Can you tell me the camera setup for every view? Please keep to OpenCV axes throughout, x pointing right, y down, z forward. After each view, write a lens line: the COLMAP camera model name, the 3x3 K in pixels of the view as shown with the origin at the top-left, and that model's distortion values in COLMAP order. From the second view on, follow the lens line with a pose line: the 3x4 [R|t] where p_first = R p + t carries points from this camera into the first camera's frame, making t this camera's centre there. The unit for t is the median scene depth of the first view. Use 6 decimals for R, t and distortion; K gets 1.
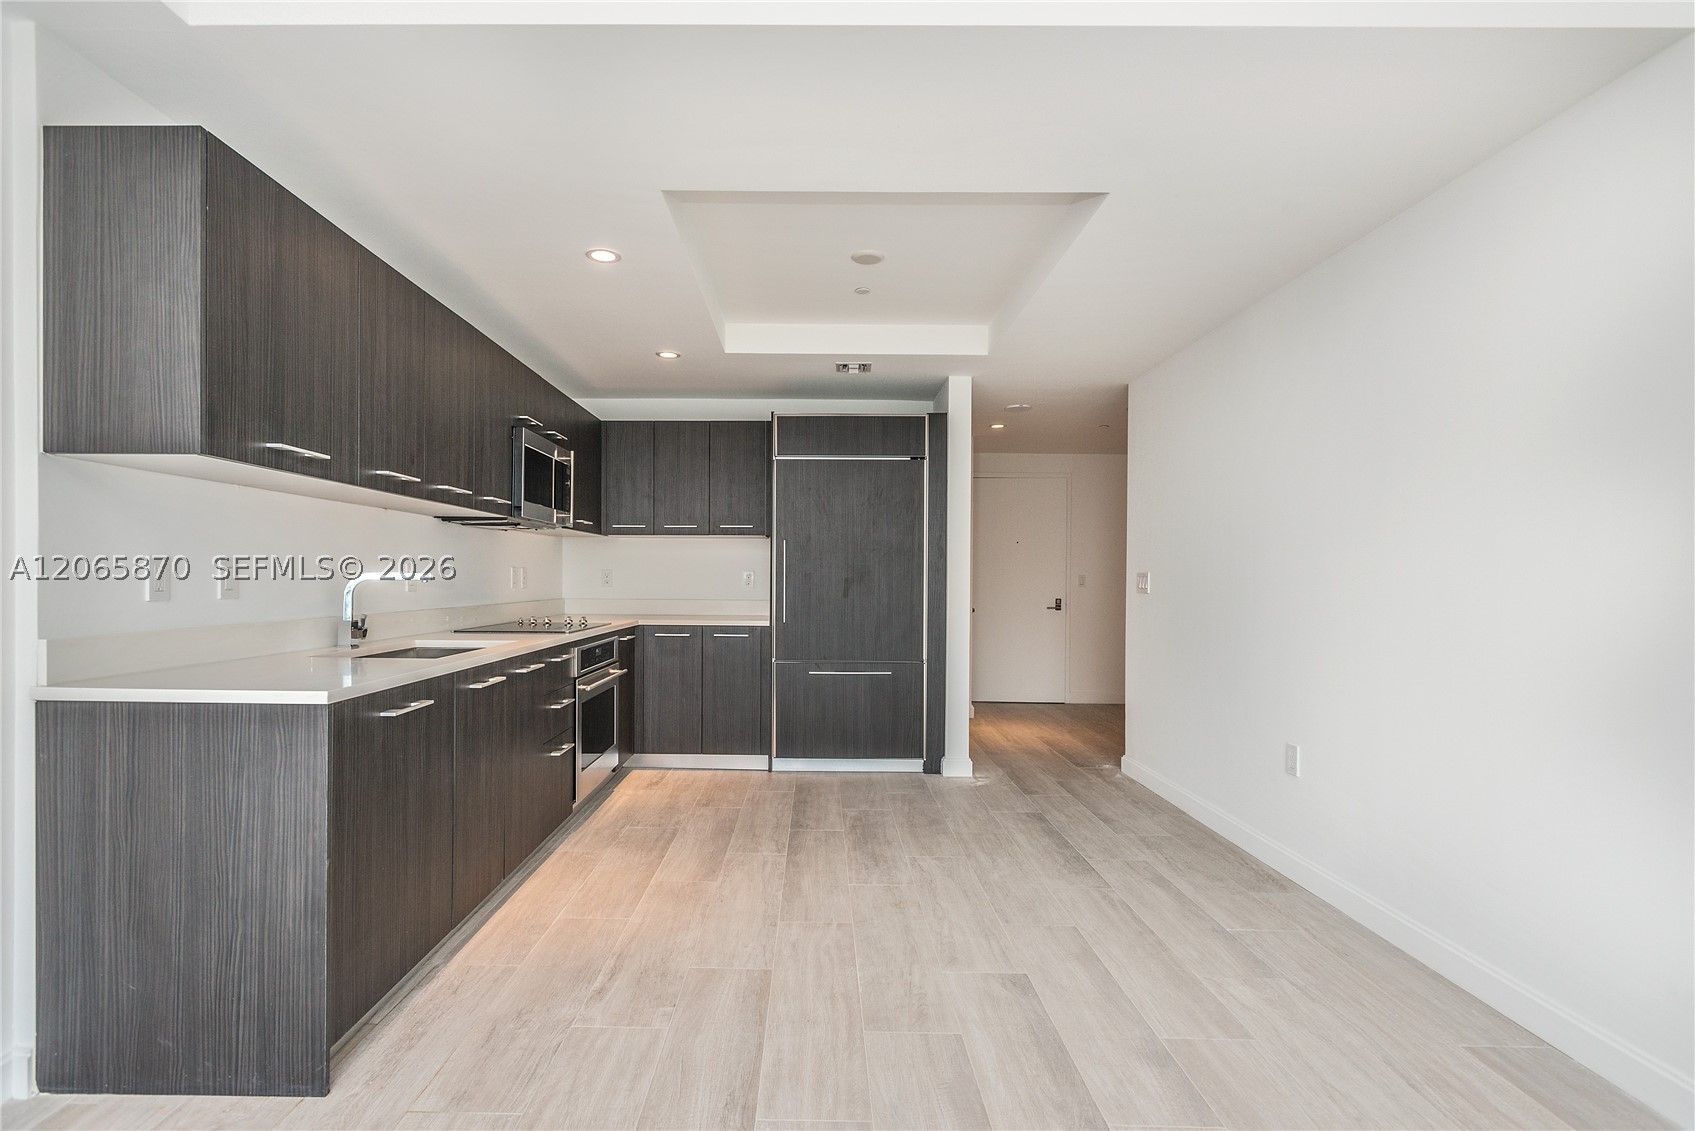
lens RADIAL K [[795.0, 0, 795.8], [0, 795.0, 573.1], [0, 0, 1]] dist [0.013255, -0.002956]
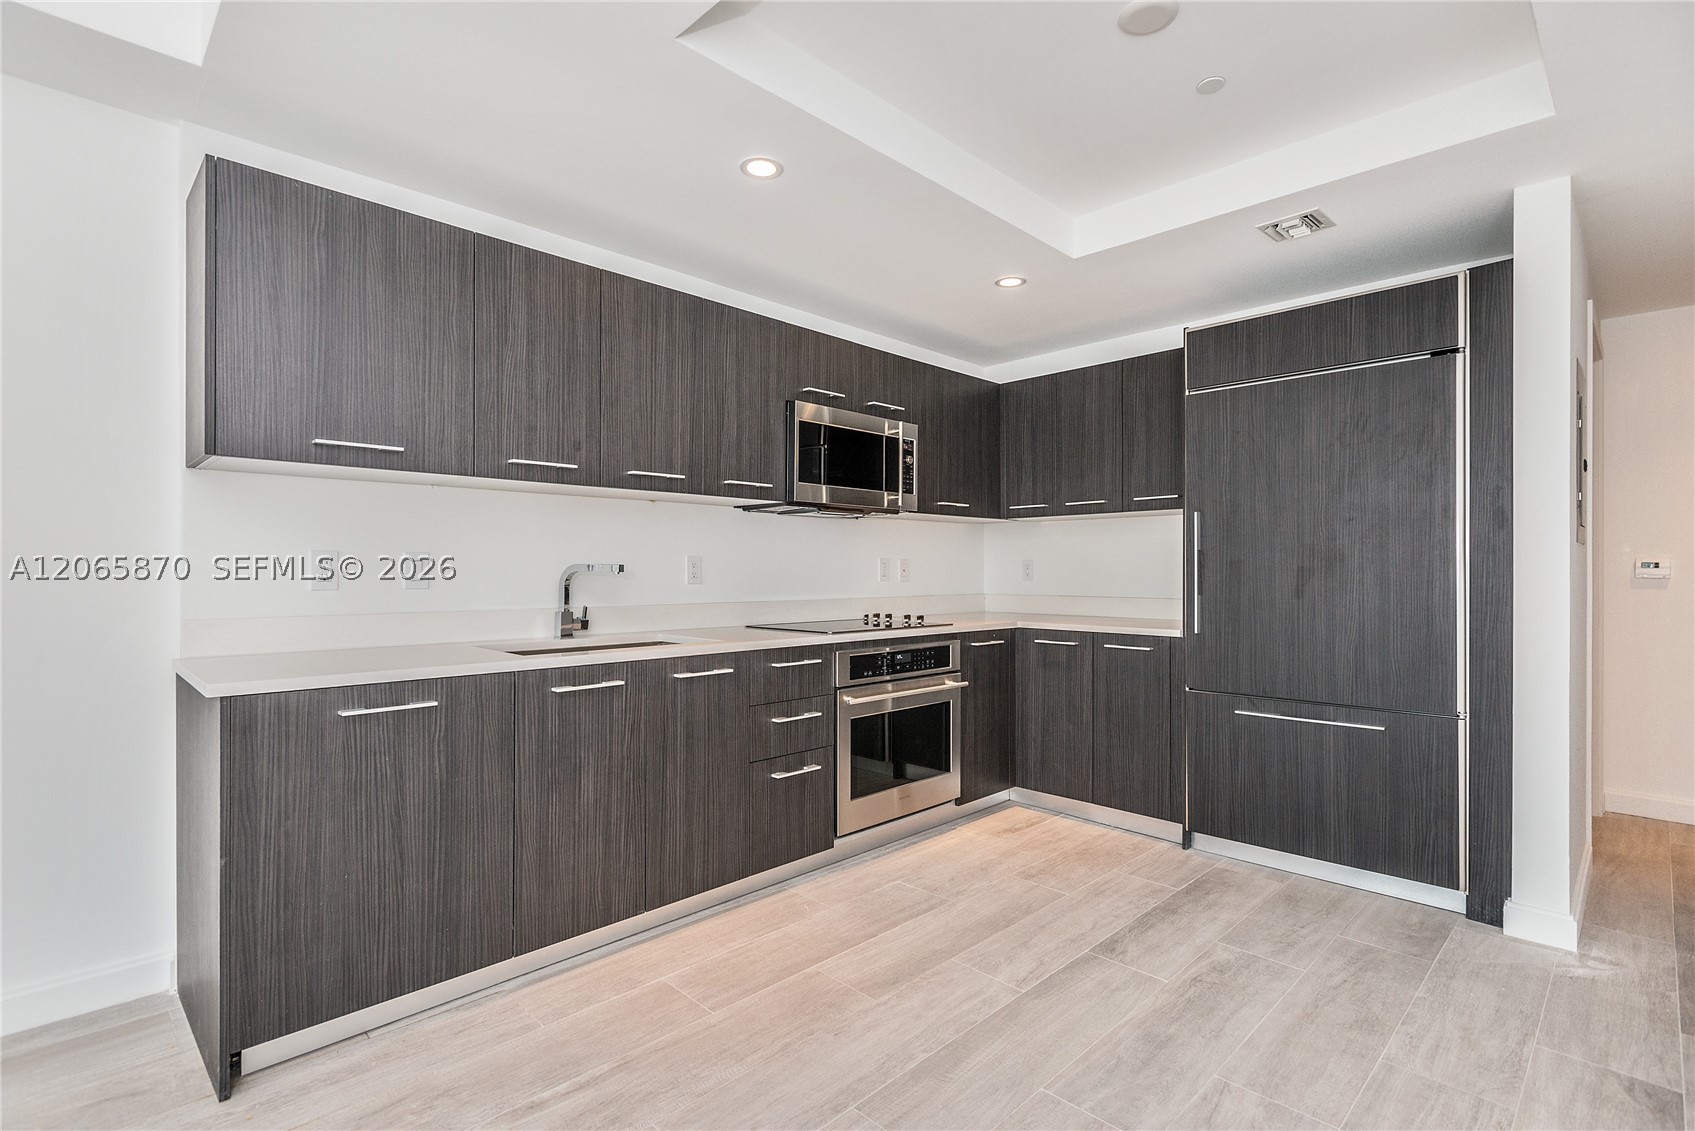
lens RADIAL K [[795.0, 0, 847.7], [0, 795.0, 564.6], [0, 0, 1]] dist [0.013255, -0.002956]
pose [[0.728486, -0.011634, -0.684962, 0.263325], [0.008386, 0.999932, -0.008065, 0.007524], [0.685010, 0.000131, 0.728534, 0.338461]]
